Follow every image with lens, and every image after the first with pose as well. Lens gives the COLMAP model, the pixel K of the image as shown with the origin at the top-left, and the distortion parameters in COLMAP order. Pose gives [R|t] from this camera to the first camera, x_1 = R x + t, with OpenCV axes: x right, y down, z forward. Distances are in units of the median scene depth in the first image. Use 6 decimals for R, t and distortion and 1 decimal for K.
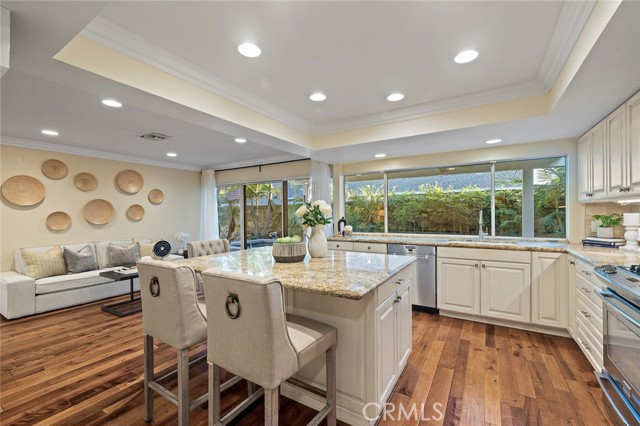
lens RADIAL K [[270.6, 0, 320.0], [0, 270.6, 213.0], [0, 0, 1]] dist [0.000325, -0.000238]
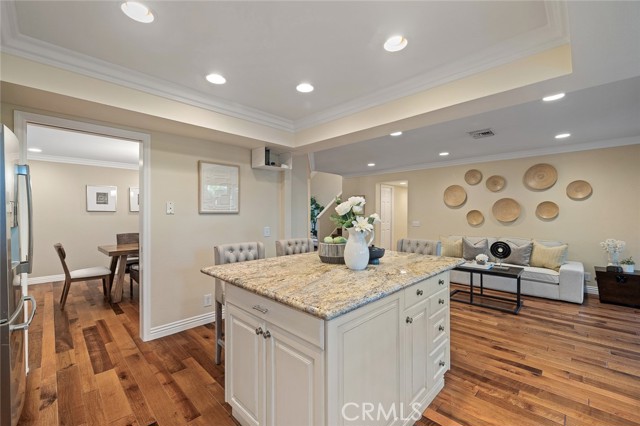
lens RADIAL K [[268.4, 0, 320.0], [0, 268.4, 213.0], [0, 0, 1]] dist [-0.000386, -0.000146]
pose [[-0.226503, 0.007905, -0.973978, 0.498840], [0.004719, 0.999964, 0.007019, -0.004716], [0.973999, -0.003007, -0.226532, 0.687529]]
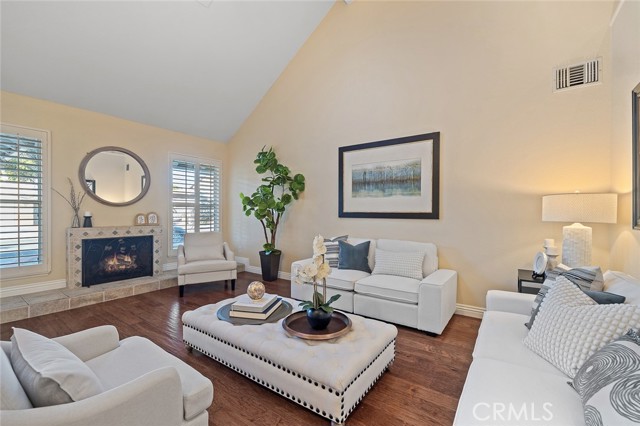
lens RADIAL K [[268.4, 0, 320.0], [0, 268.4, 213.0], [0, 0, 1]] dist [-0.000386, -0.000146]
pose [[-0.072174, 0.008129, -0.997359, -2.012634], [-0.001748, 0.999964, 0.008277, 0.093337], [0.997391, 0.002341, -0.072157, 0.044464]]
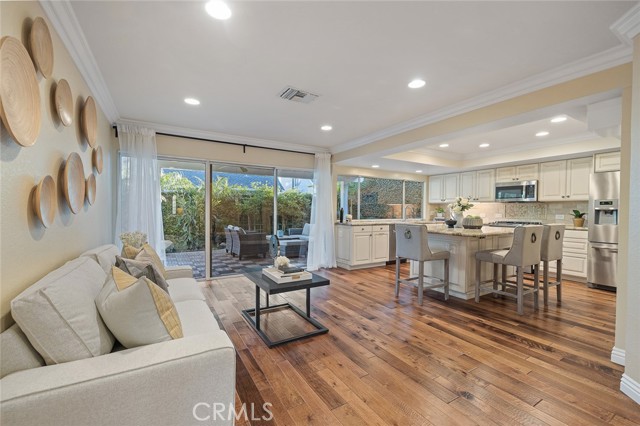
lens RADIAL K [[268.4, 0, 320.0], [0, 268.4, 213.0], [0, 0, 1]] dist [-0.000386, -0.000146]
pose [[0.469137, 0.002337, 0.883122, -1.312917], [-0.013072, 0.999905, 0.004299, 0.042554], [-0.883029, -0.013561, 0.469123, 0.623956]]
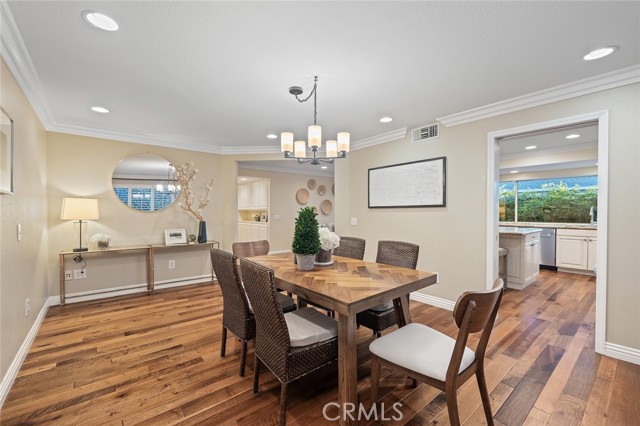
lens RADIAL K [[270.6, 0, 320.0], [0, 270.6, 213.0], [0, 0, 1]] dist [0.000325, -0.000238]
pose [[0.946653, 0.012365, -0.322019, -0.366749], [-0.008111, 0.999861, 0.014550, 0.013784], [0.322154, -0.011162, 0.946622, -0.932588]]
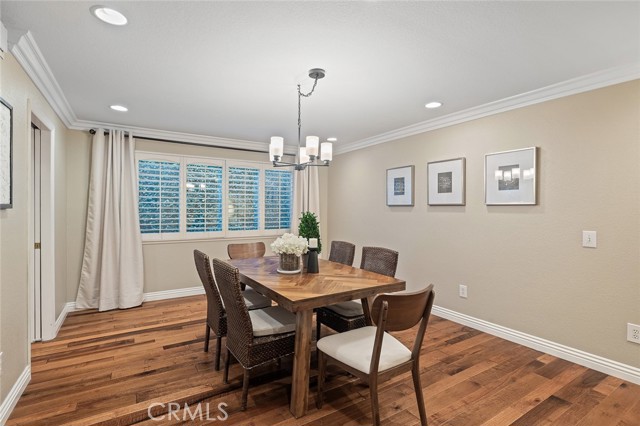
lens RADIAL K [[309.8, 0, 320.0], [0, 309.8, 213.0], [0, 0, 1]] dist [0.000547, 0.000109]
pose [[-0.896702, 0.002349, 0.442629, -0.957985], [0.003815, 0.999990, 0.002422, 0.013732], [-0.442619, 0.003860, -0.896702, 0.312842]]
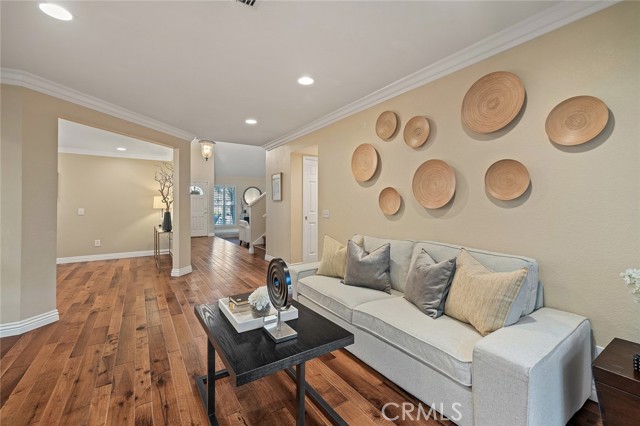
lens RADIAL K [[275.5, 0, 319.6], [0, 275.5, 200.3], [0, 0, 1]] dist [-0.000789, -0.000130]
pose [[-0.431342, -0.000141, -0.902188, -0.330217], [0.013616, 0.999885, -0.006666, 0.034137], [0.902086, -0.015159, -0.431291, 1.351017]]
